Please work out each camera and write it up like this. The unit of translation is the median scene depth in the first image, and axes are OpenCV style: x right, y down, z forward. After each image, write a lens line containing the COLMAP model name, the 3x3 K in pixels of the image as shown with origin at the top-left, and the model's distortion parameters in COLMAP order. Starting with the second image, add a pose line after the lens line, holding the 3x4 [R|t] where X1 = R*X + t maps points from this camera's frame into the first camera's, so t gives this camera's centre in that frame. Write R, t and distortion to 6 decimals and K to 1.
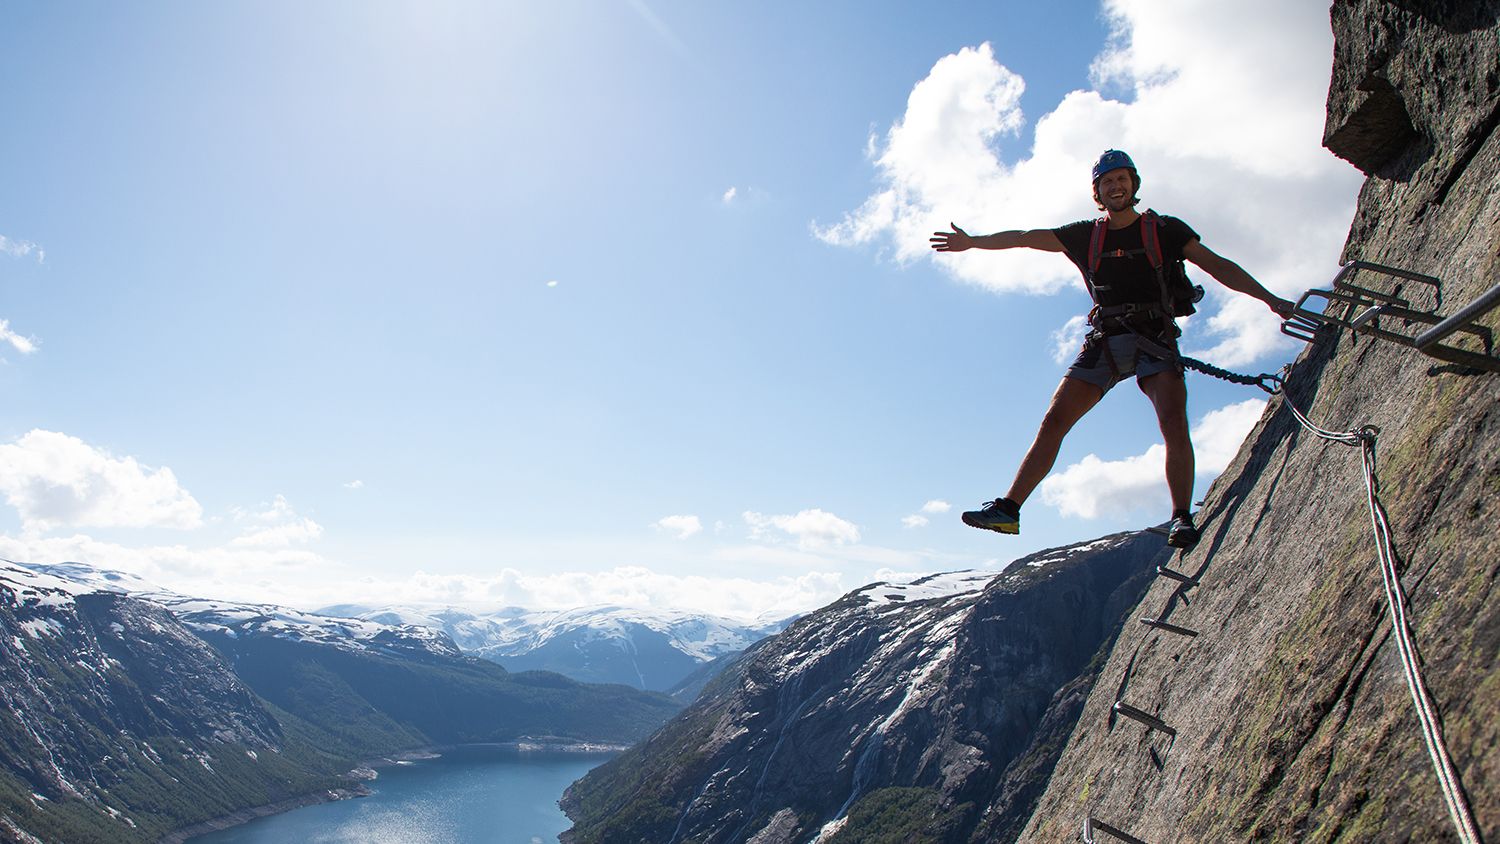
lens RADIAL K [[1225.0, 0, 610.1], [0, 1225.0, 564.8], [0, 0, 1]] dist [-0.055273, 0.005843]
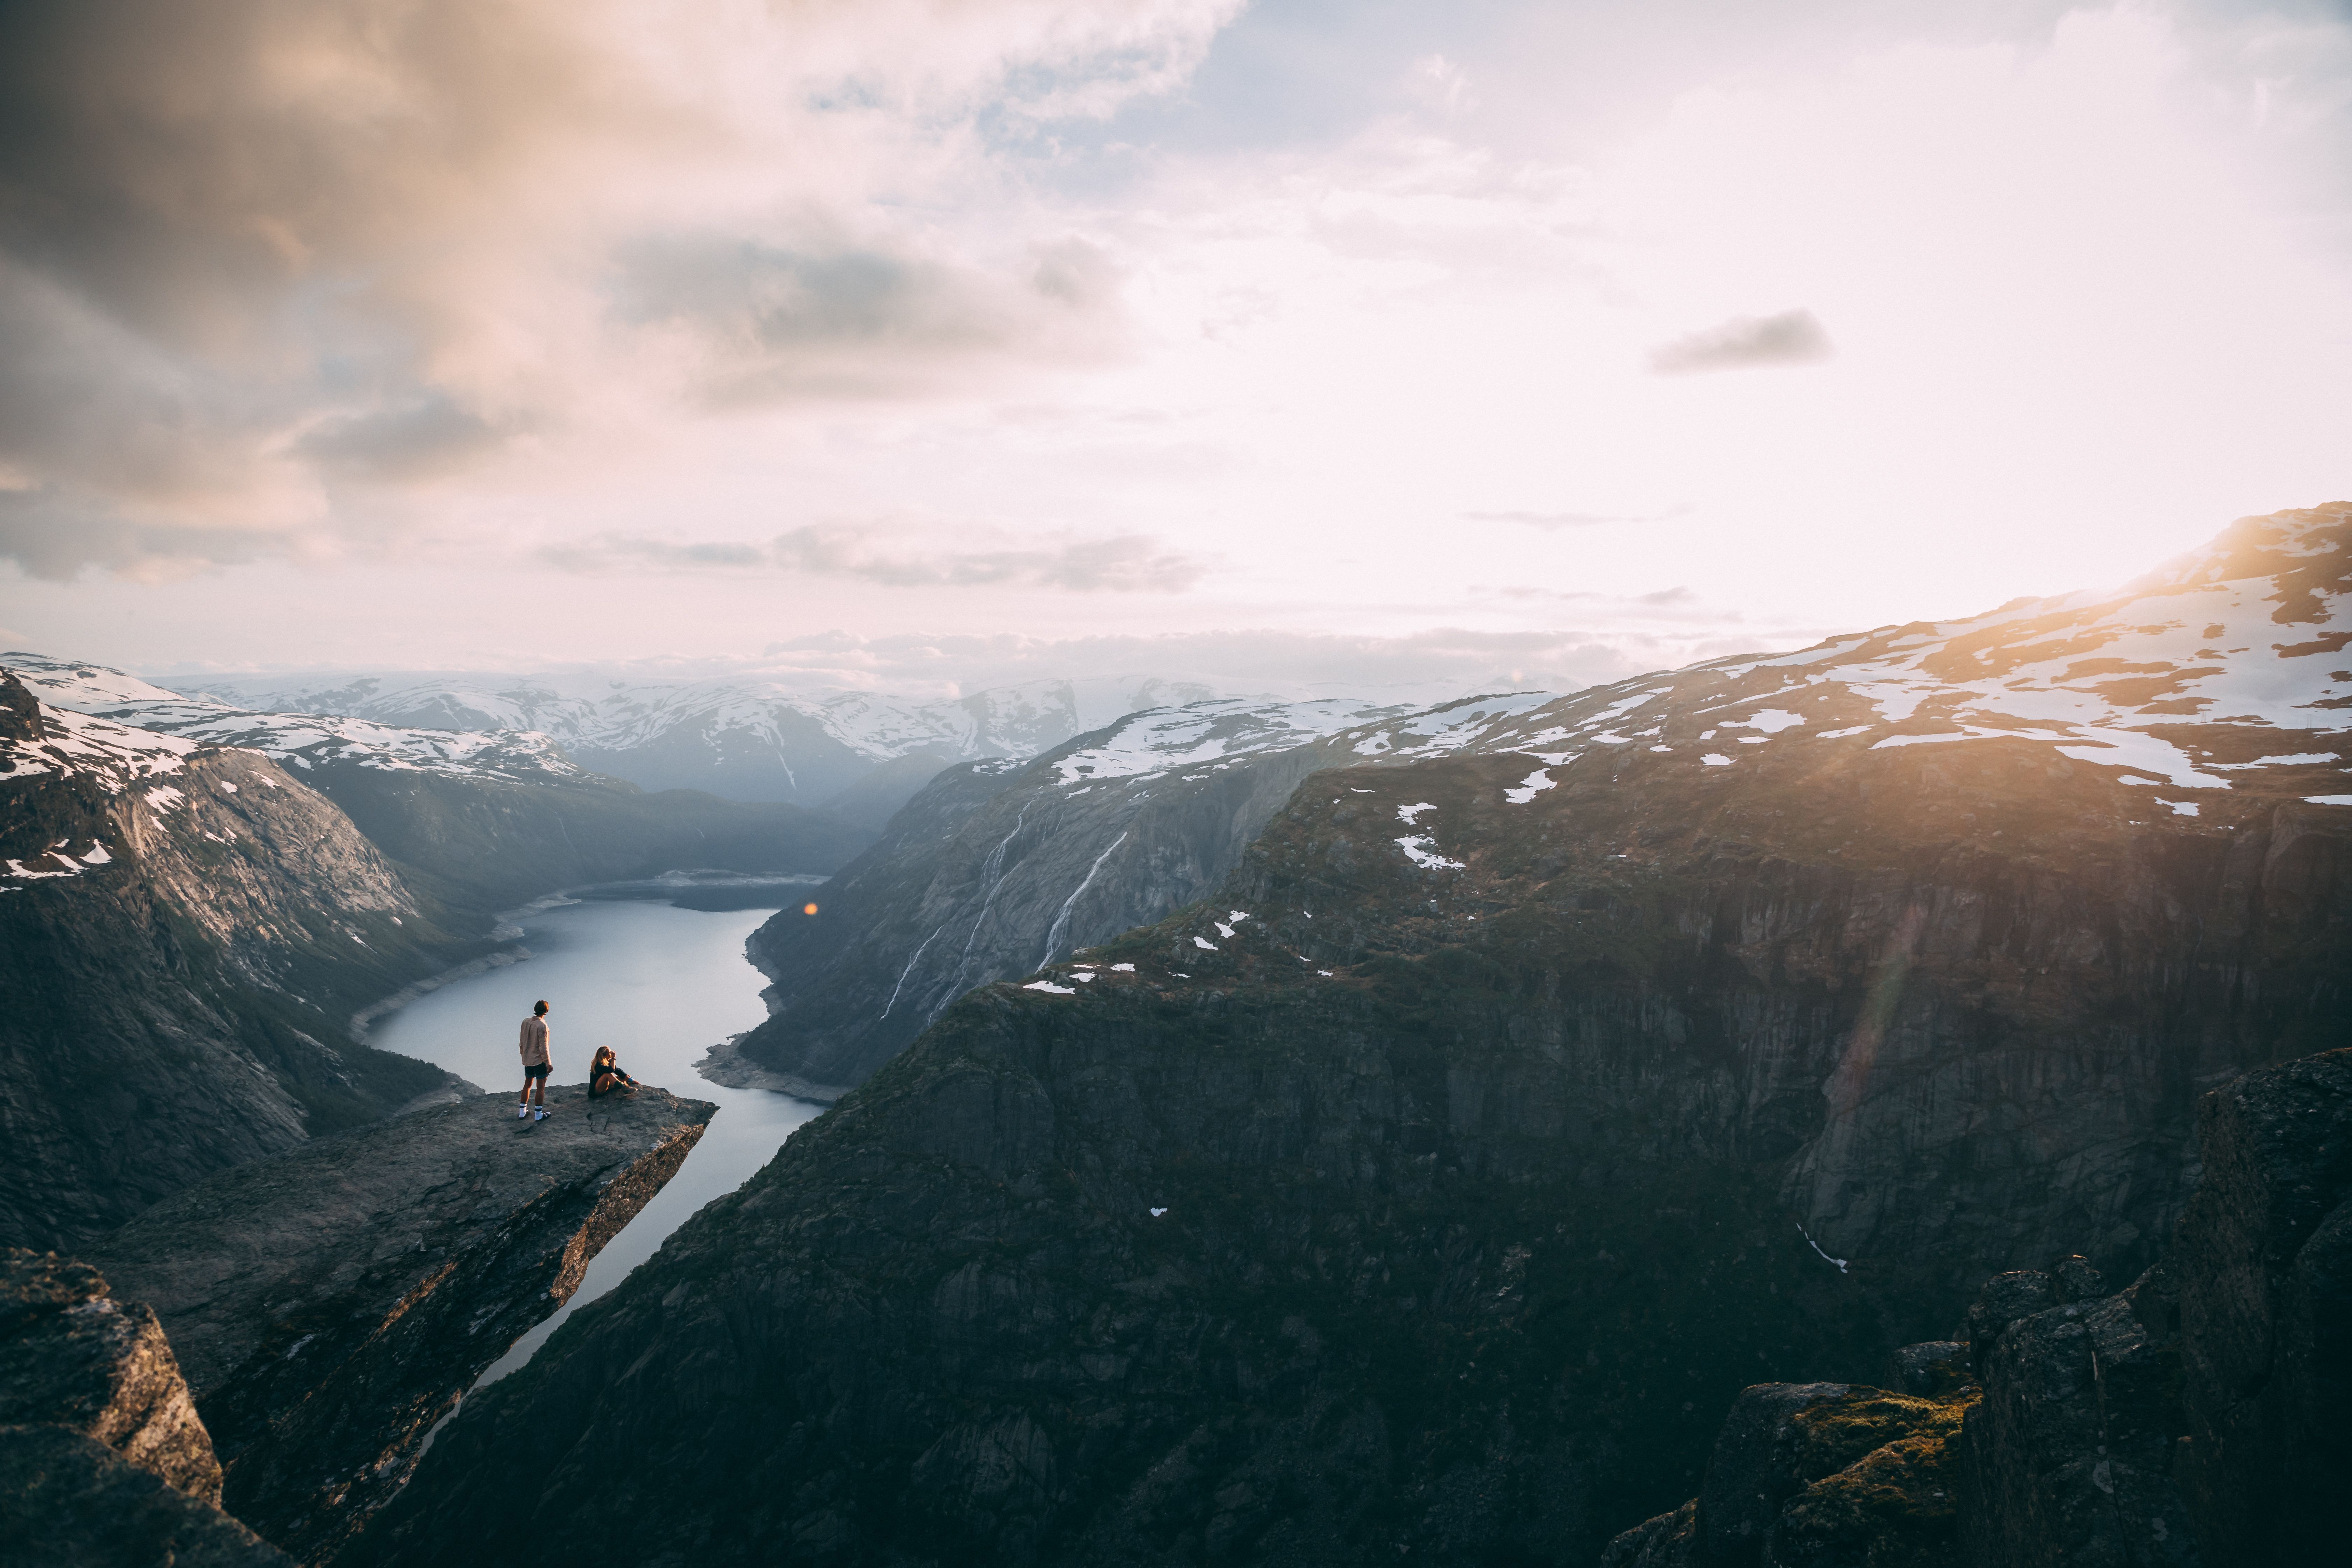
lens RADIAL K [[1716.6, 0, 1164.0], [0, 1716.6, 756.0], [0, 0, 1]] dist [-0.029685, 0.035093]
pose [[0.966312, -0.019048, 0.256667, -0.070972], [-0.008576, 0.994321, 0.106078, -0.112696], [-0.257230, -0.104706, 0.960661, -0.377143]]
